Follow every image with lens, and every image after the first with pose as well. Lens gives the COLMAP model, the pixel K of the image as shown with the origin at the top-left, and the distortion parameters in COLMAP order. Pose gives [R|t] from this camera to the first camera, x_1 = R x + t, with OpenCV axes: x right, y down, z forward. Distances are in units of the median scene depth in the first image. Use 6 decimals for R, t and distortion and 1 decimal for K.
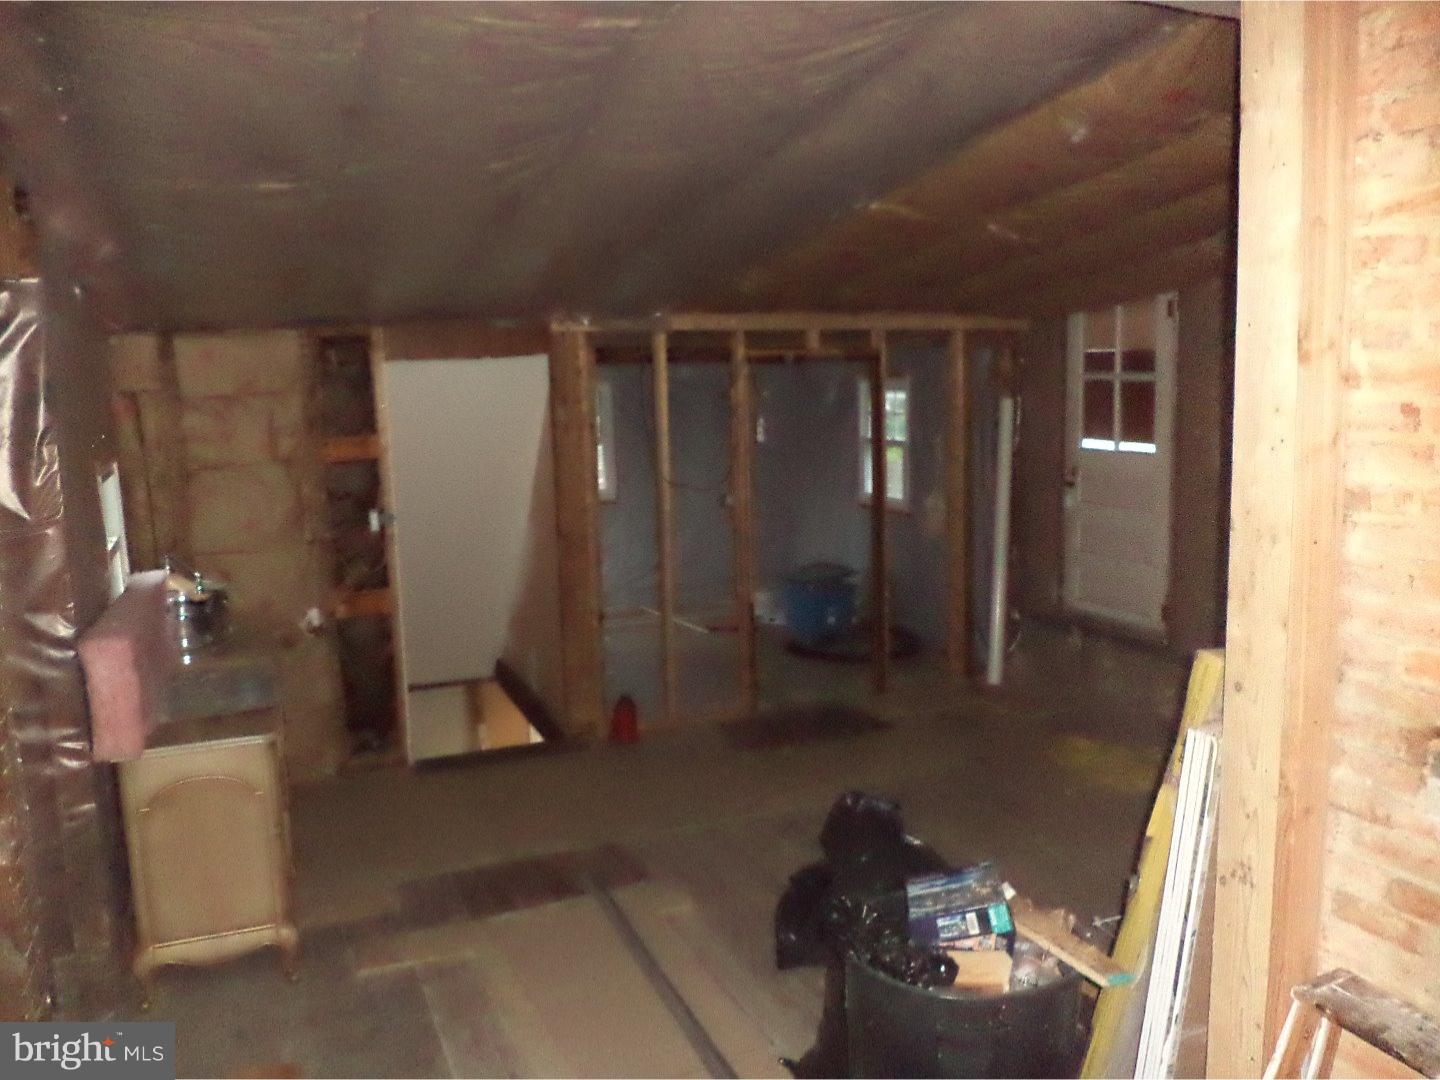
lens RADIAL K [[1187.3, 0, 720.0], [0, 1187.3, 540.0], [0, 0, 1]] dist [-0.018817, -0.005058]
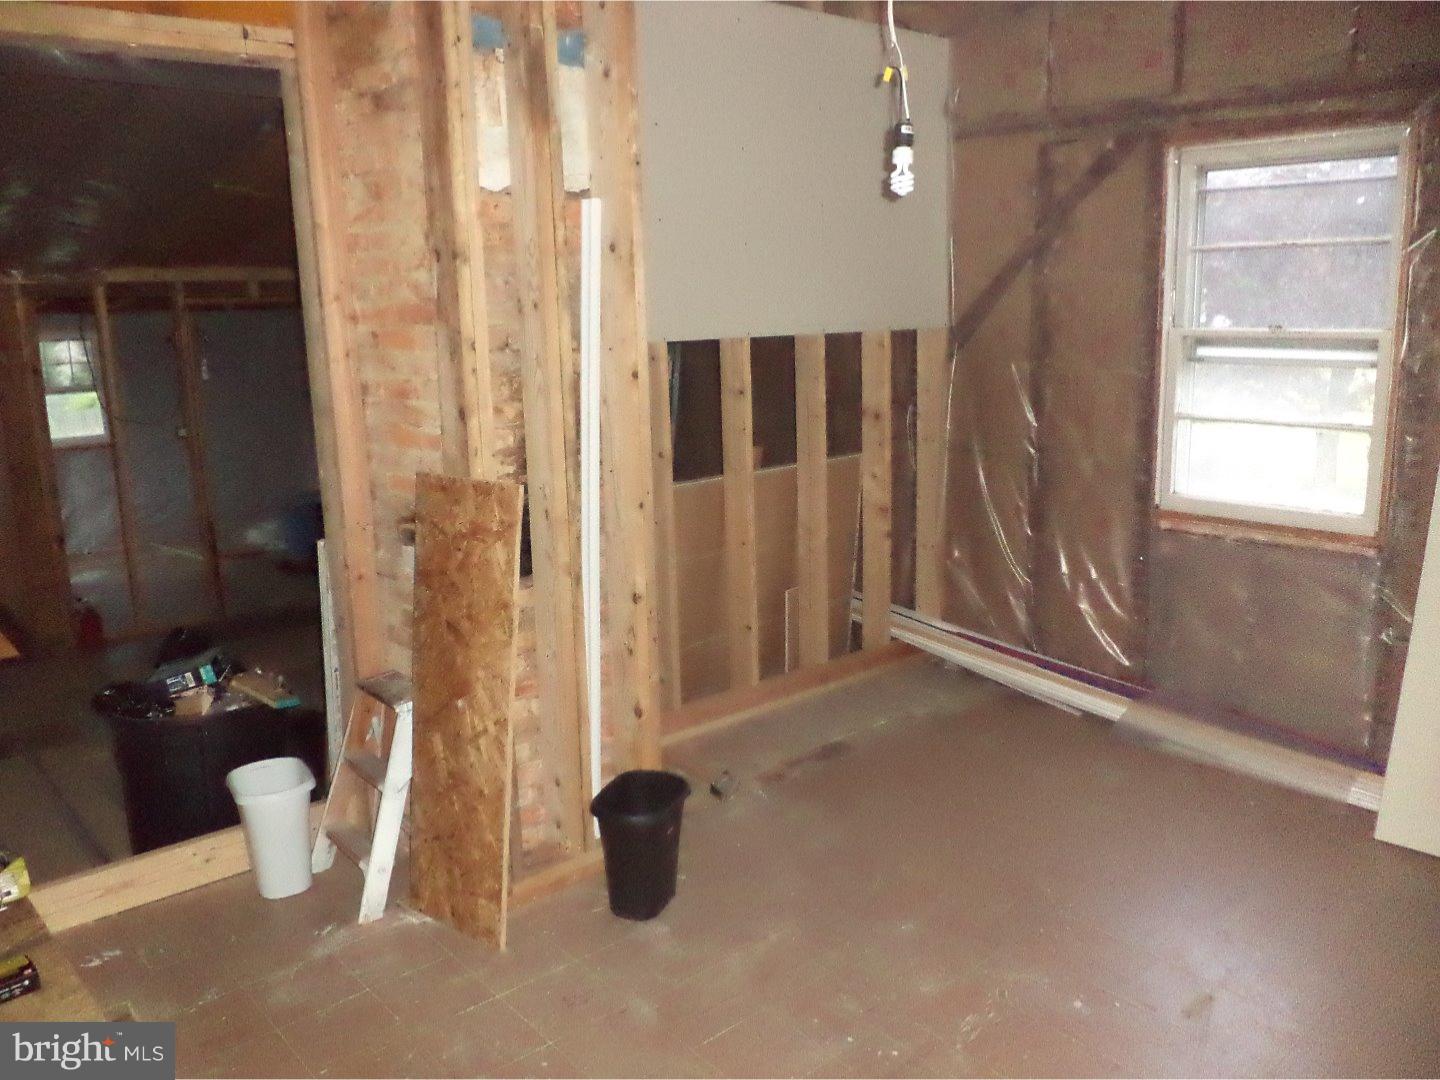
lens RADIAL K [[1187.3, 0, 720.0], [0, 1187.3, 540.0], [0, 0, 1]] dist [-0.018817, -0.005058]
pose [[0.952991, -0.065064, 0.295929, 0.170690], [0.051578, 0.997253, 0.053160, 0.039432], [-0.298575, -0.035397, 0.953730, -0.262228]]
